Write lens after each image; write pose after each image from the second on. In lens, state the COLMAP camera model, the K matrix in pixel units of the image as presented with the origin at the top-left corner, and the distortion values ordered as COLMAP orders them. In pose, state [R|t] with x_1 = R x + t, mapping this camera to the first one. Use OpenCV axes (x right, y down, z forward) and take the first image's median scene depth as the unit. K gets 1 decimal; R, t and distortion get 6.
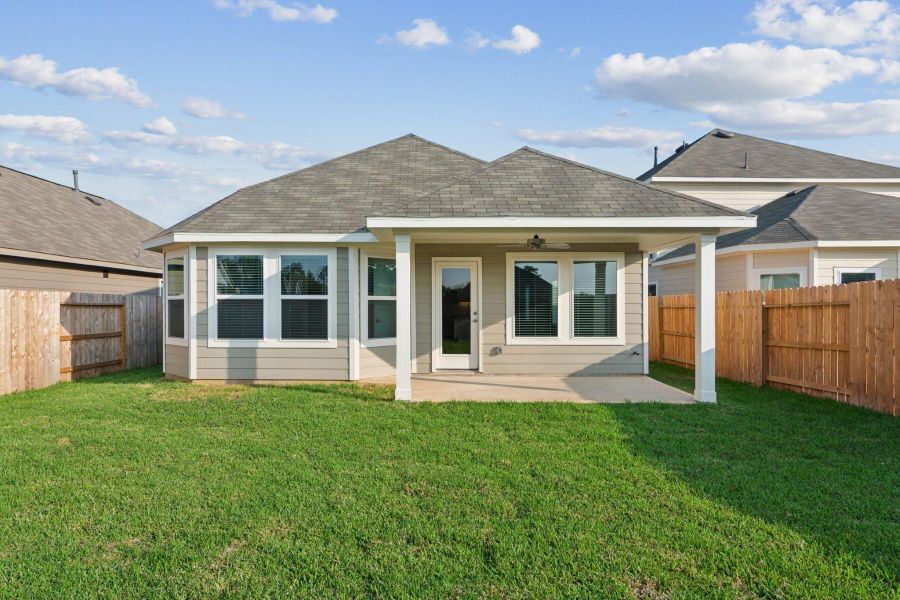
lens RADIAL K [[911.1, 0, 450.4], [0, 911.1, 329.8], [0, 0, 1]] dist [0.063741, 0.012479]
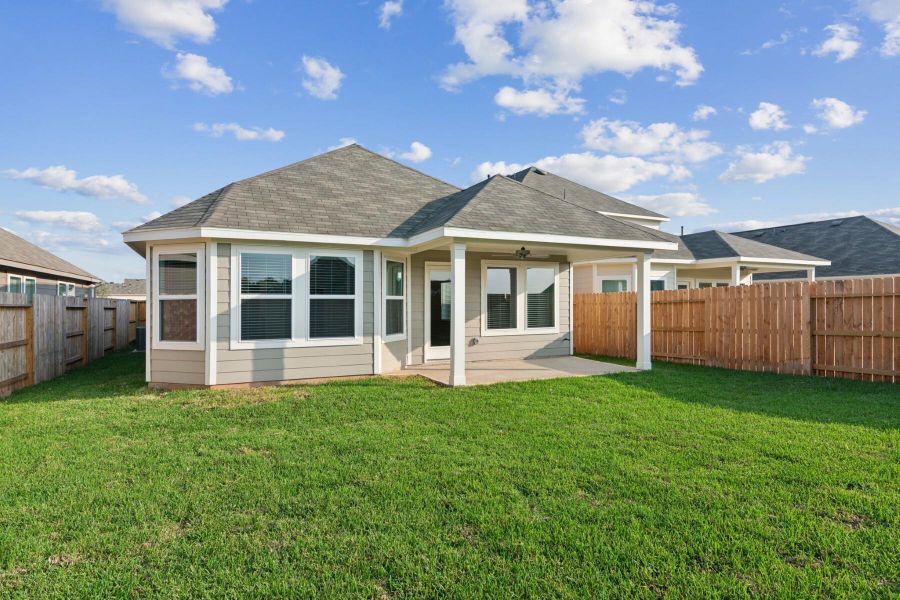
lens RADIAL K [[410.2, 0, 451.3], [0, 410.2, 304.2], [0, 0, 1]] dist [0.002143, -0.000022]
pose [[0.945109, -0.013018, 0.326494, -0.183002], [0.035431, 0.997397, -0.062793, 0.006647], [-0.324827, 0.070914, 0.943111, 0.511527]]
